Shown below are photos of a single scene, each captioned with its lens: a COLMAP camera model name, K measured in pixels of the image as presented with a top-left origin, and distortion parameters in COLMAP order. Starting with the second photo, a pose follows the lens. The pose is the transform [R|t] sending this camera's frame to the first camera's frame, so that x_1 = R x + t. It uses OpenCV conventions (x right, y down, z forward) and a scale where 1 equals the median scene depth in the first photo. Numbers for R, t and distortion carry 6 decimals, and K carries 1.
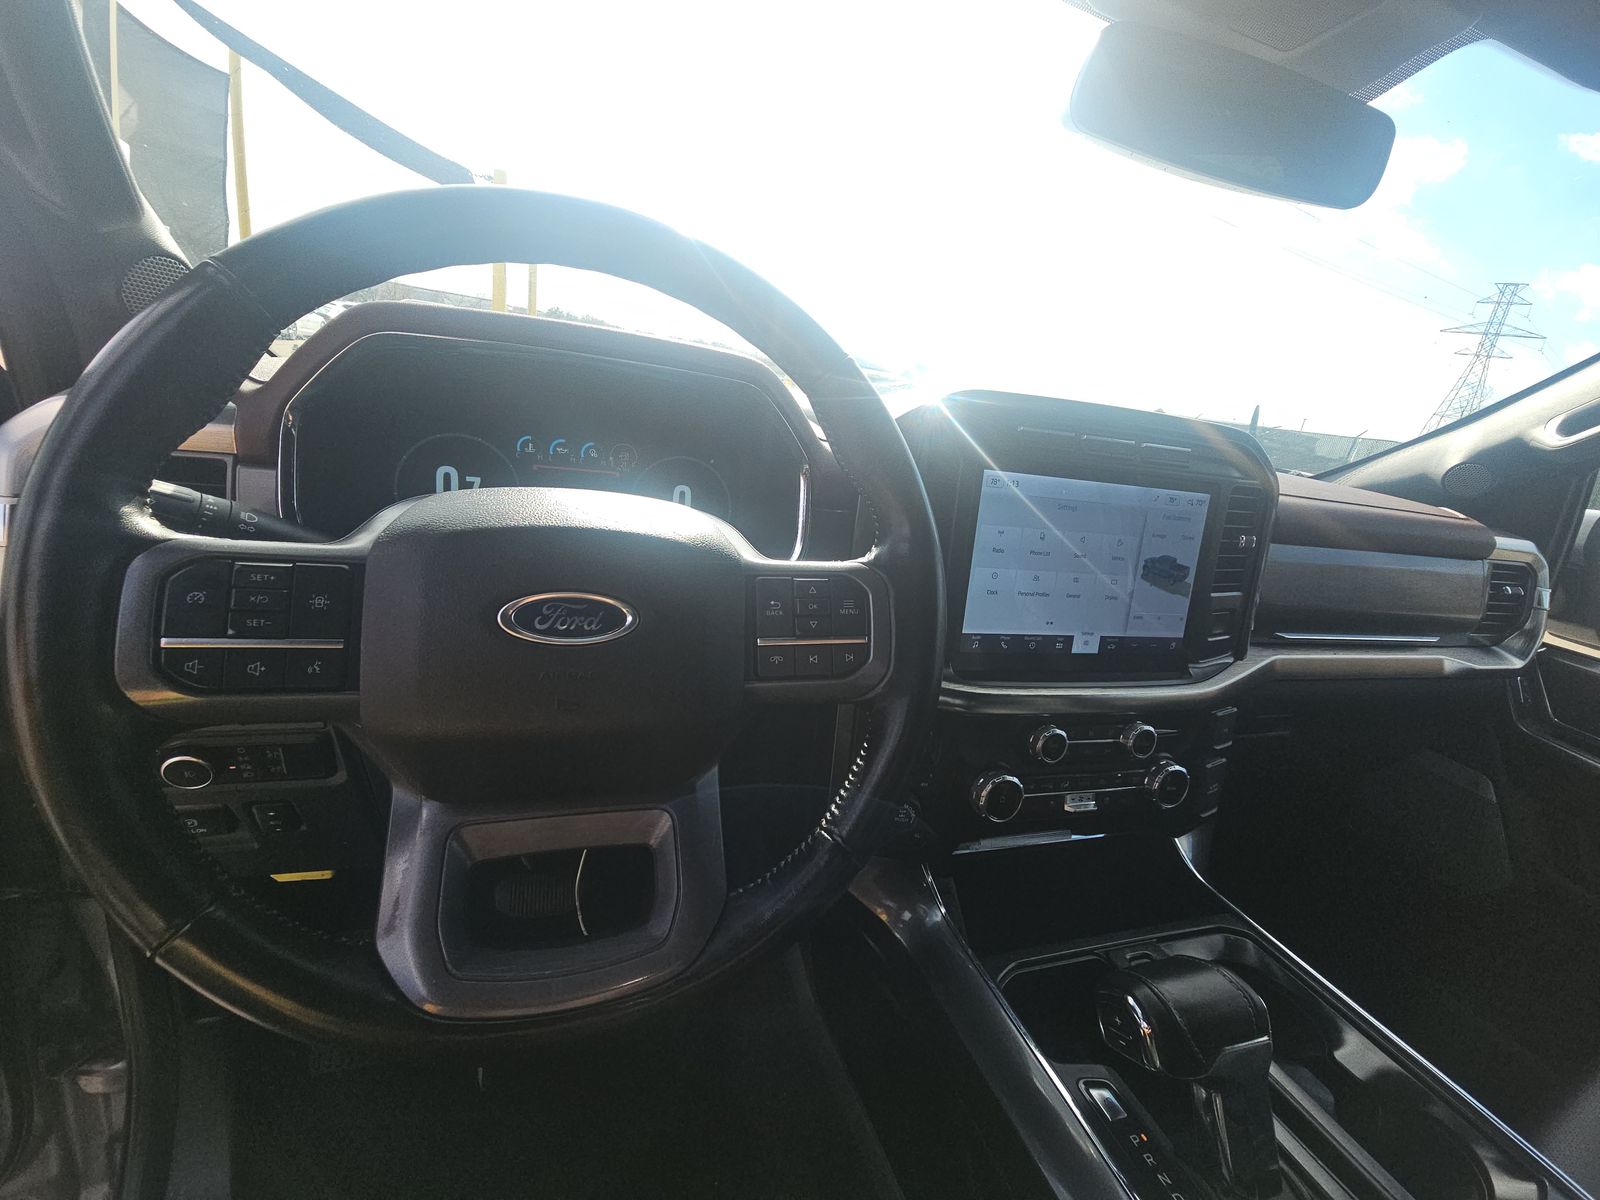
lens RADIAL K [[643.0, 0, 773.6], [0, 643.0, 590.5], [0, 0, 1]] dist [0.001108, -0.000436]
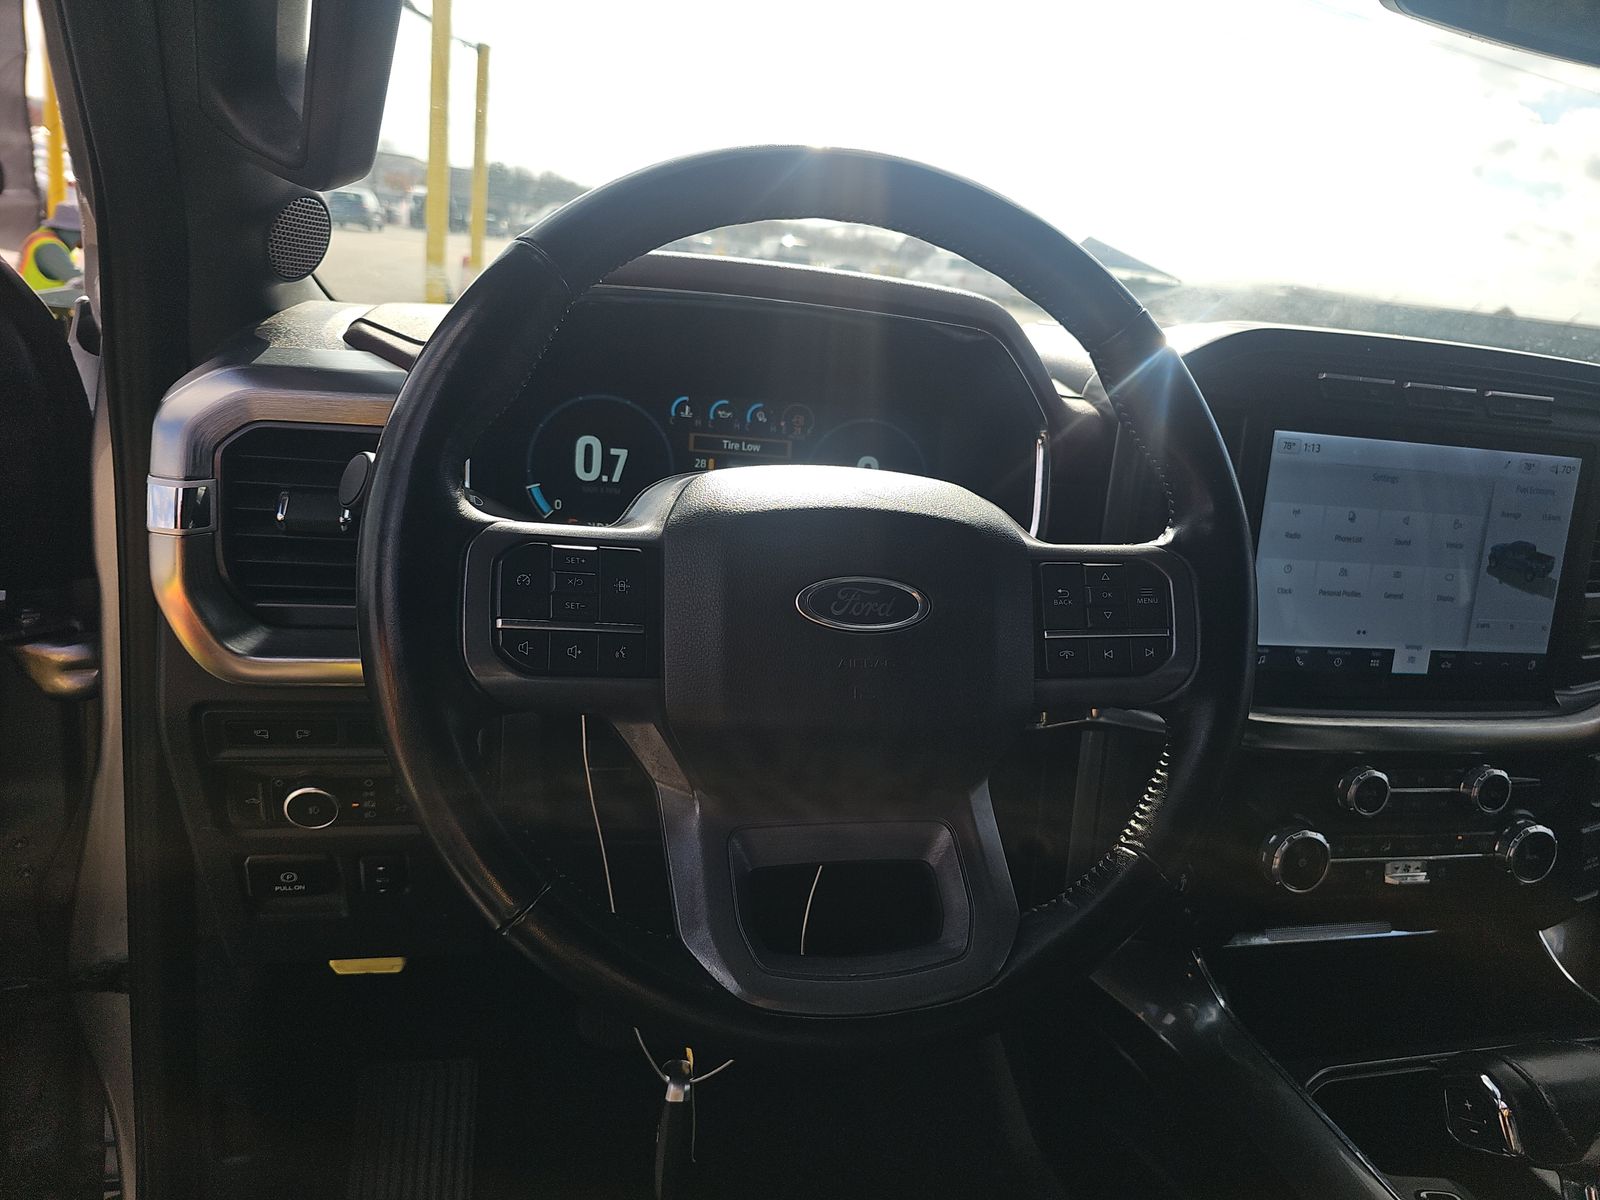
lens RADIAL K [[1062.2, 0, 794.0], [0, 1062.2, 608.8], [0, 0, 1]] dist [0.025109, -0.018970]
pose [[0.998830, -0.005387, -0.048055, -0.195390], [0.004887, 0.999933, -0.010508, 0.037553], [0.048108, 0.010261, 0.998789, -0.314878]]
